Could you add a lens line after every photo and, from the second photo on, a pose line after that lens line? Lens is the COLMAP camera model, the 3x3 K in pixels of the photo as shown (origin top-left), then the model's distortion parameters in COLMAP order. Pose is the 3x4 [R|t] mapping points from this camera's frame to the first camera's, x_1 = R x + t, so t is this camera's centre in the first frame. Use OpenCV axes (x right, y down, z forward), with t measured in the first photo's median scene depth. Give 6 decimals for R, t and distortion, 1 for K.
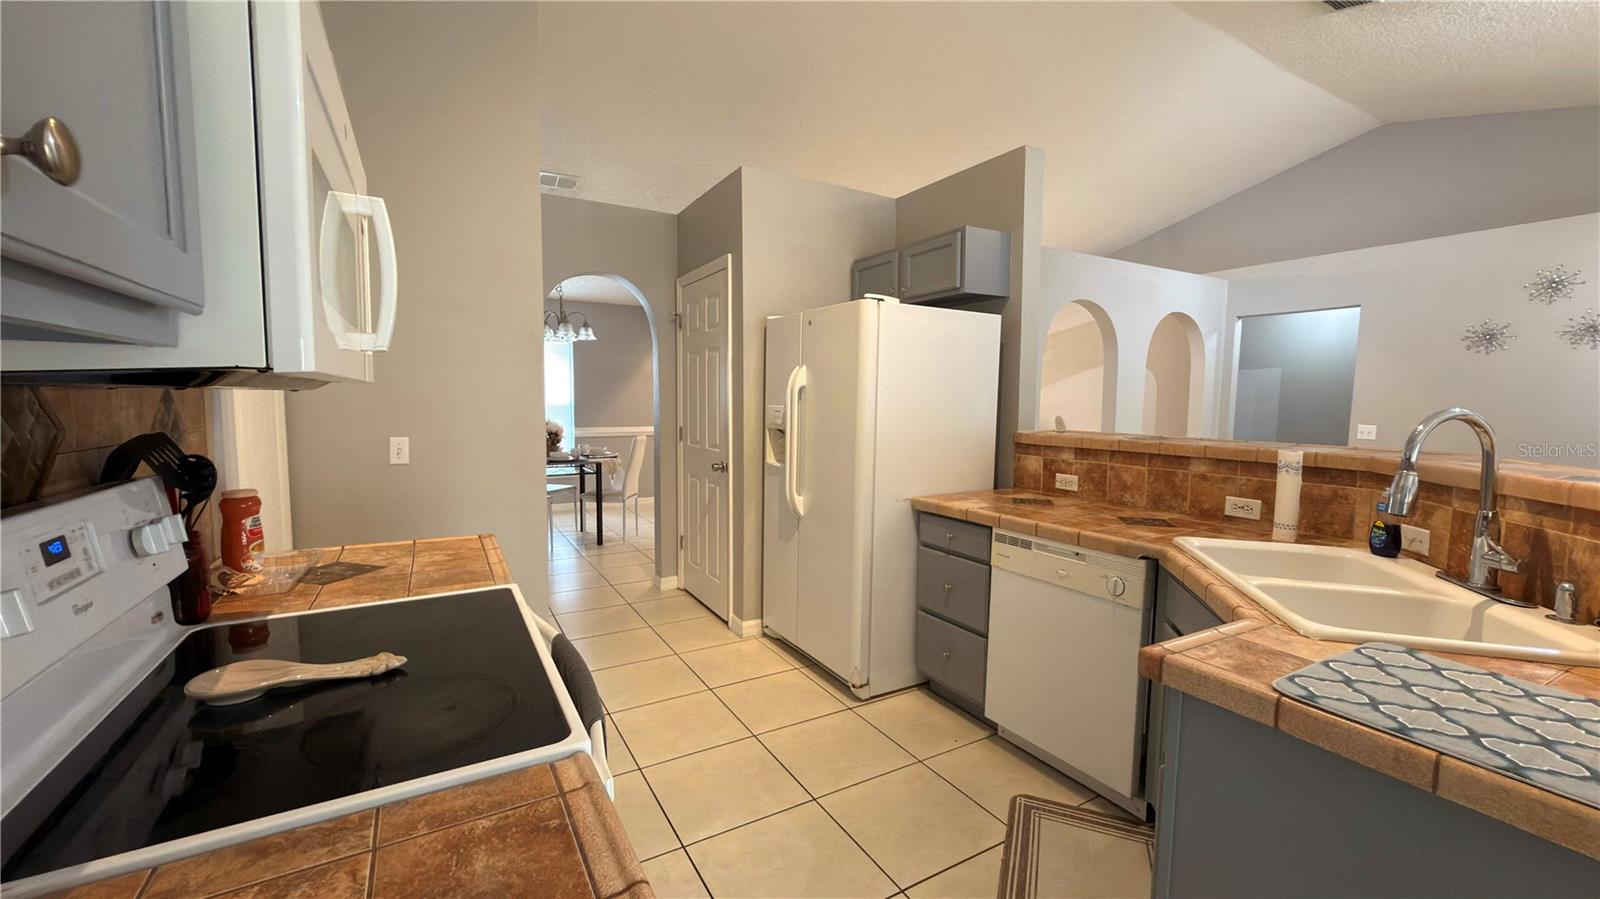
lens RADIAL K [[636.9, 0, 797.4], [0, 636.9, 460.6], [0, 0, 1]] dist [-0.000967, 0.000245]
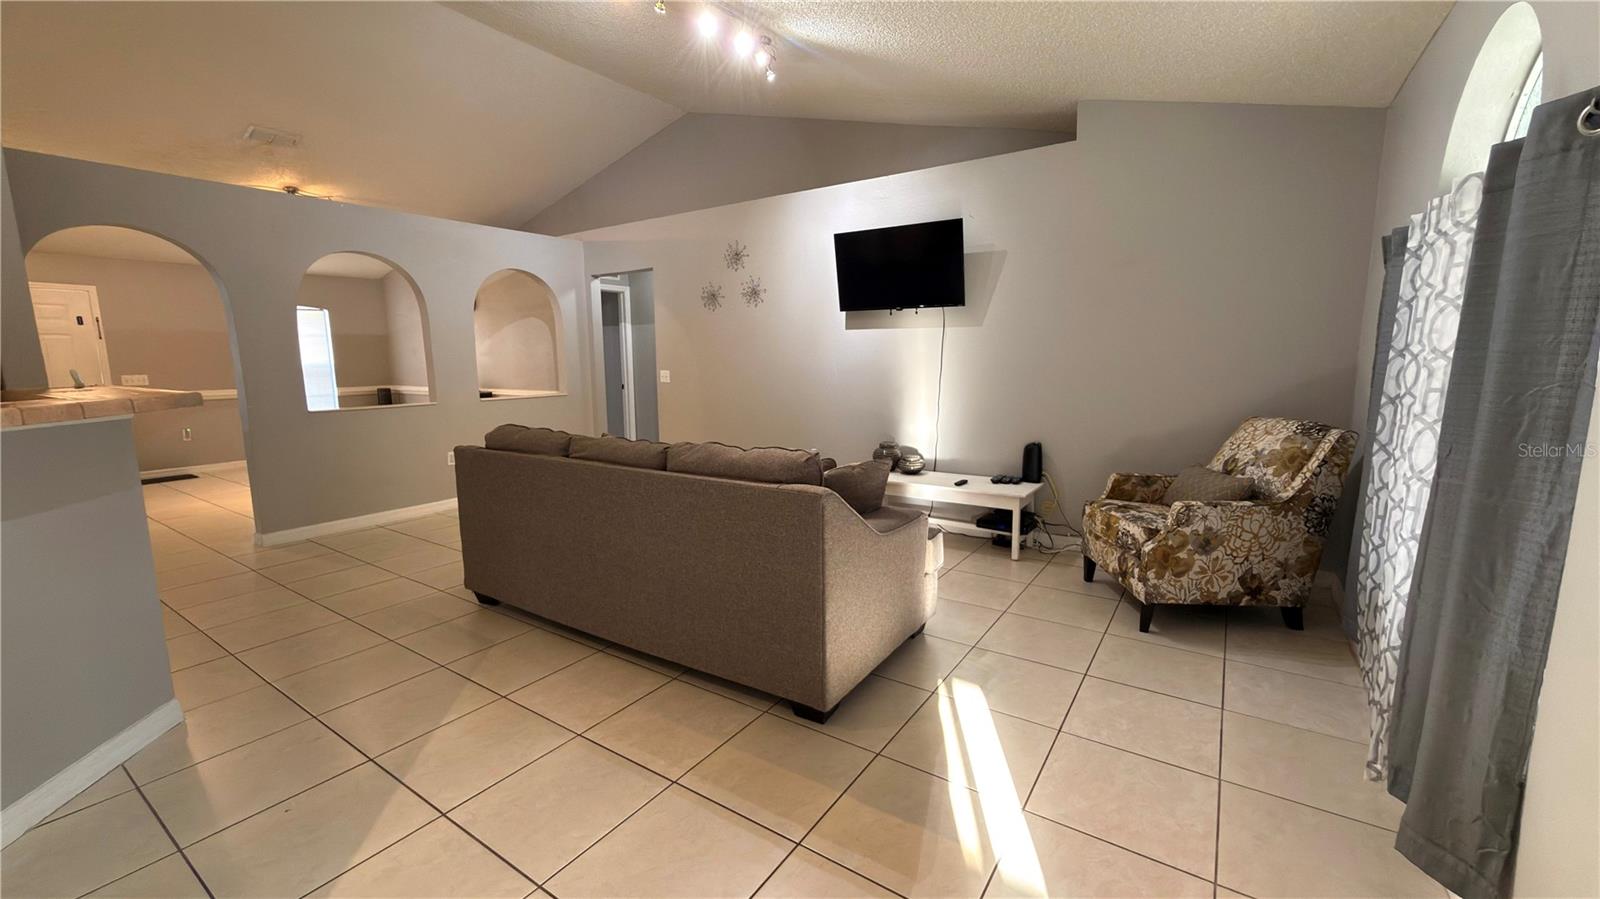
lens RADIAL K [[636.9, 0, 799.9], [0, 636.9, 452.5], [0, 0, 1]] dist [-0.000967, 0.000245]
pose [[0.899577, -0.086773, 0.428056, 0.776494], [0.064834, 0.995738, 0.065599, 0.046761], [-0.431923, -0.031259, 0.901368, -0.248977]]
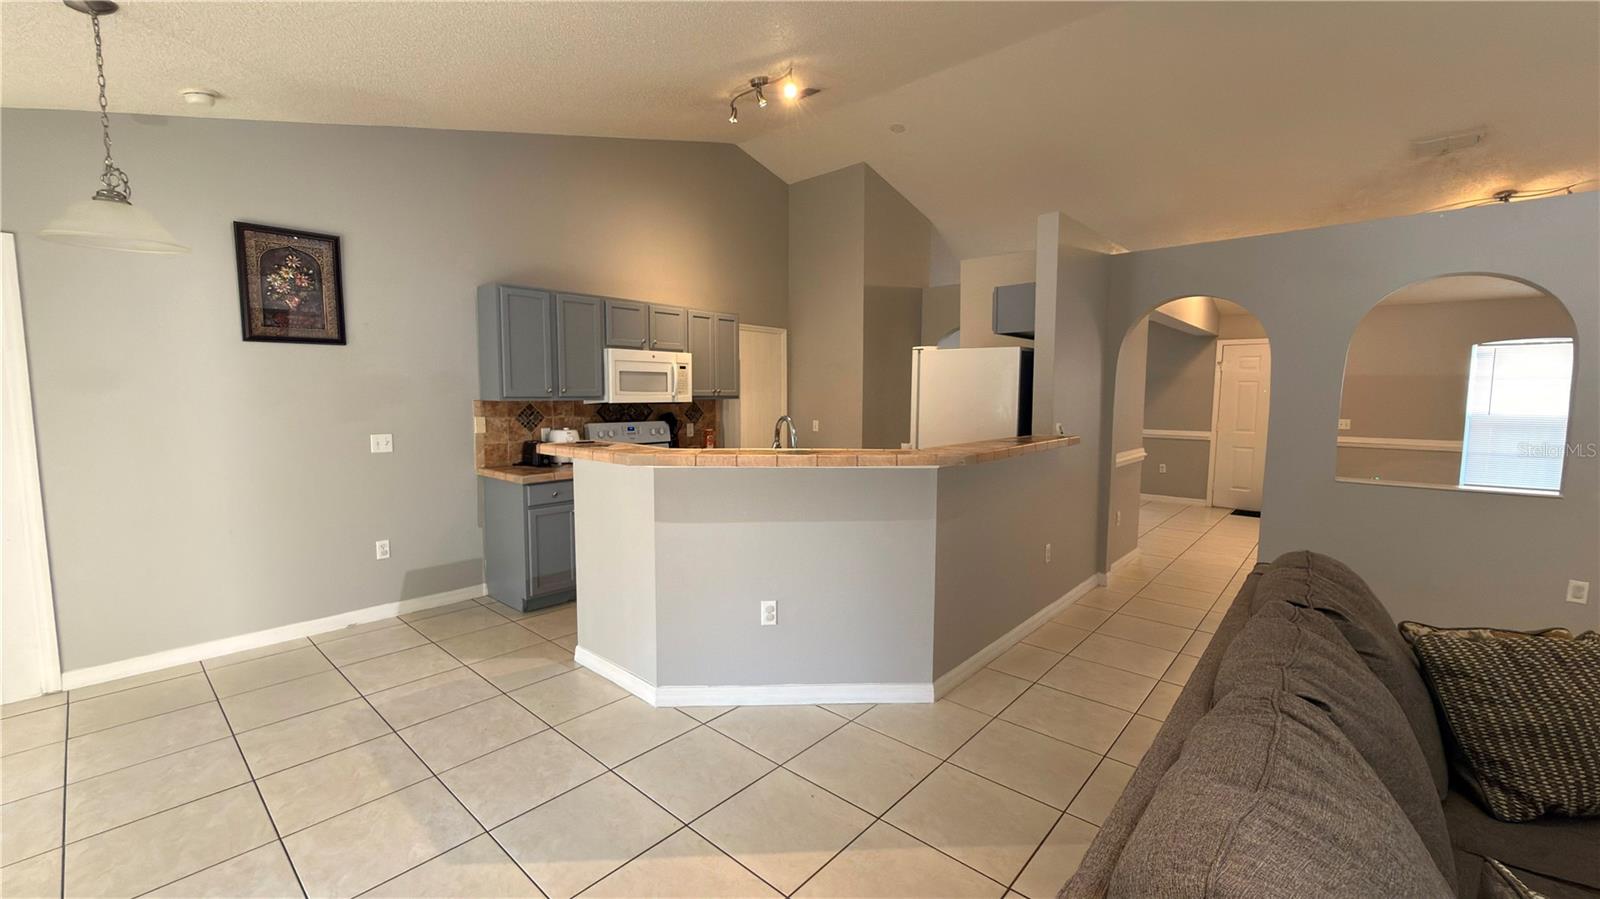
lens RADIAL K [[636.9, 0, 798.1], [0, 636.9, 449.5], [0, 0, 1]] dist [-0.000967, 0.000245]
pose [[0.315152, 0.076222, -0.945975, 1.141278], [-0.095399, 0.994265, 0.048331, -0.026379], [0.944234, 0.075013, 0.320616, 0.111696]]
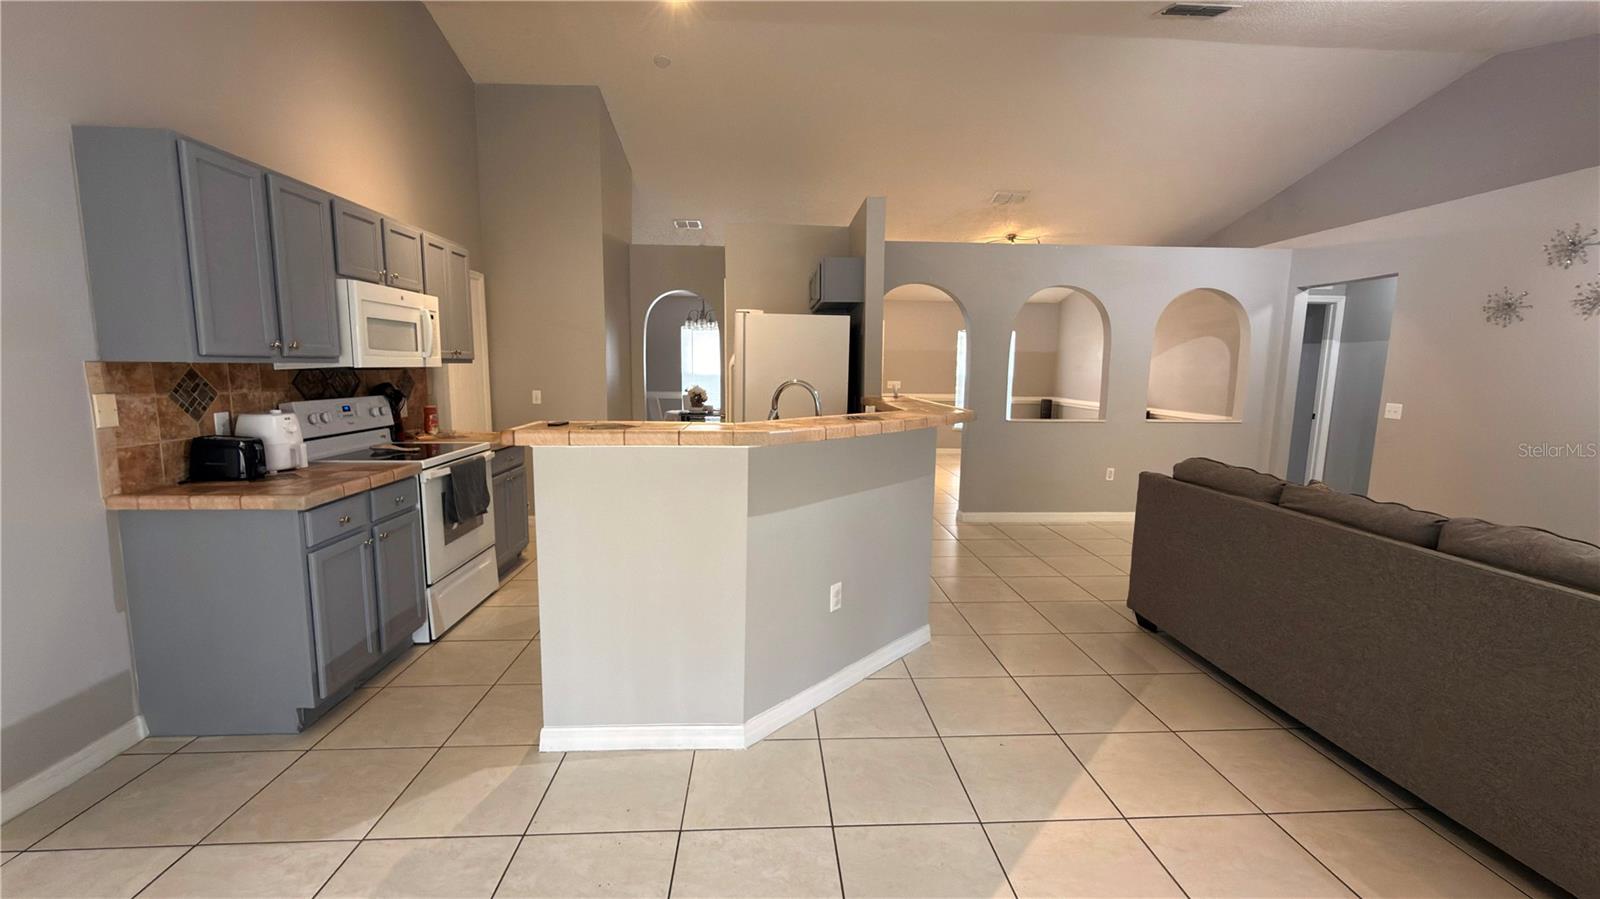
lens RADIAL K [[636.9, 0, 797.8], [0, 636.9, 449.9], [0, 0, 1]] dist [-0.000967, 0.000245]
pose [[0.893018, 0.059221, -0.446108, 0.694348], [-0.046983, 0.998155, 0.038455, 0.022946], [0.447562, -0.013381, 0.894153, -0.292220]]
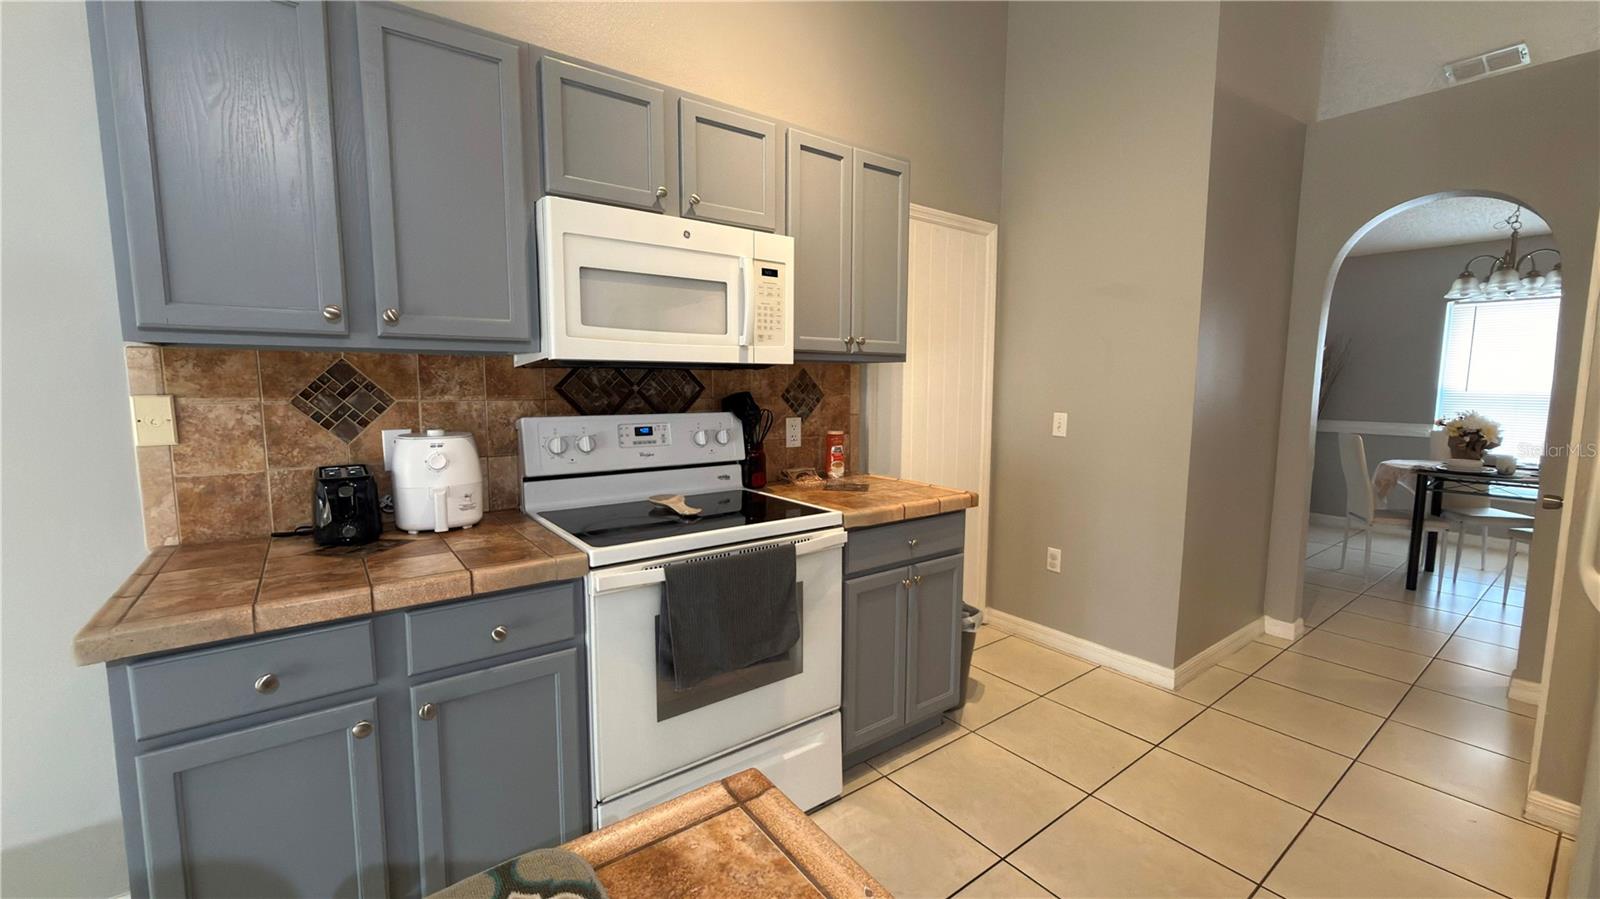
lens RADIAL K [[636.9, 0, 799.7], [0, 636.9, 447.2], [0, 0, 1]] dist [-0.000967, 0.000245]
pose [[0.122997, 0.092051, -0.988129, 0.312995], [-0.099845, 0.991785, 0.079963, -0.013956], [0.987372, 0.088825, 0.131177, 0.267153]]
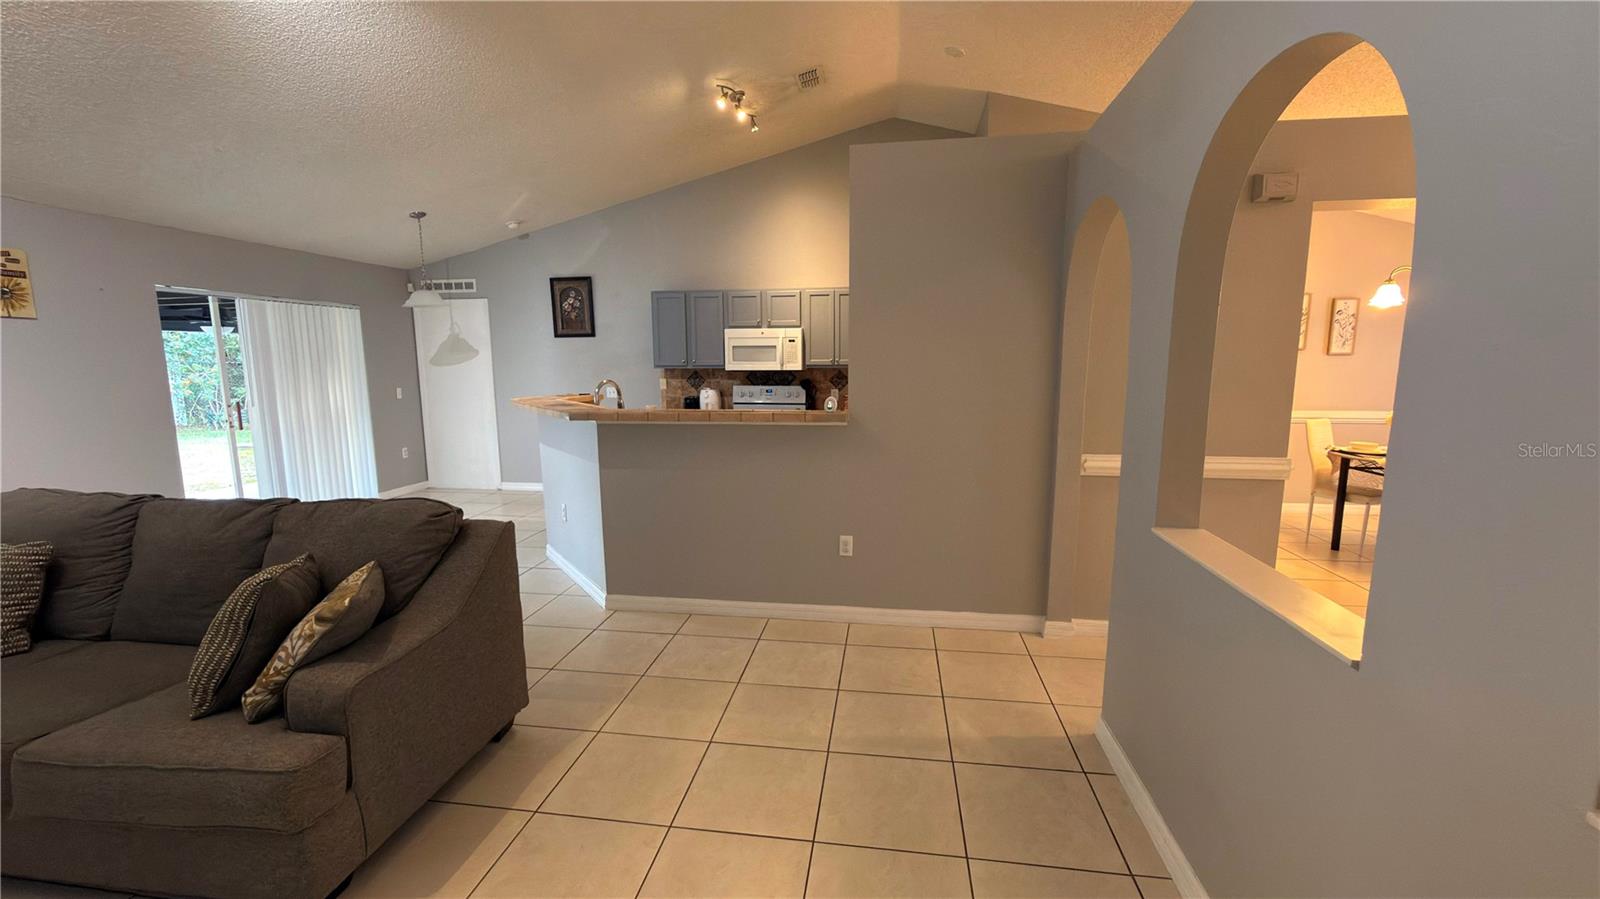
lens RADIAL K [[636.9, 0, 802.9], [0, 636.9, 449.4], [0, 0, 1]] dist [-0.000967, 0.000245]
pose [[-0.616618, 0.103605, -0.780415, 1.039201], [-0.080125, 0.977896, 0.193130, -0.153318], [0.783174, 0.181618, -0.594687, 1.308995]]
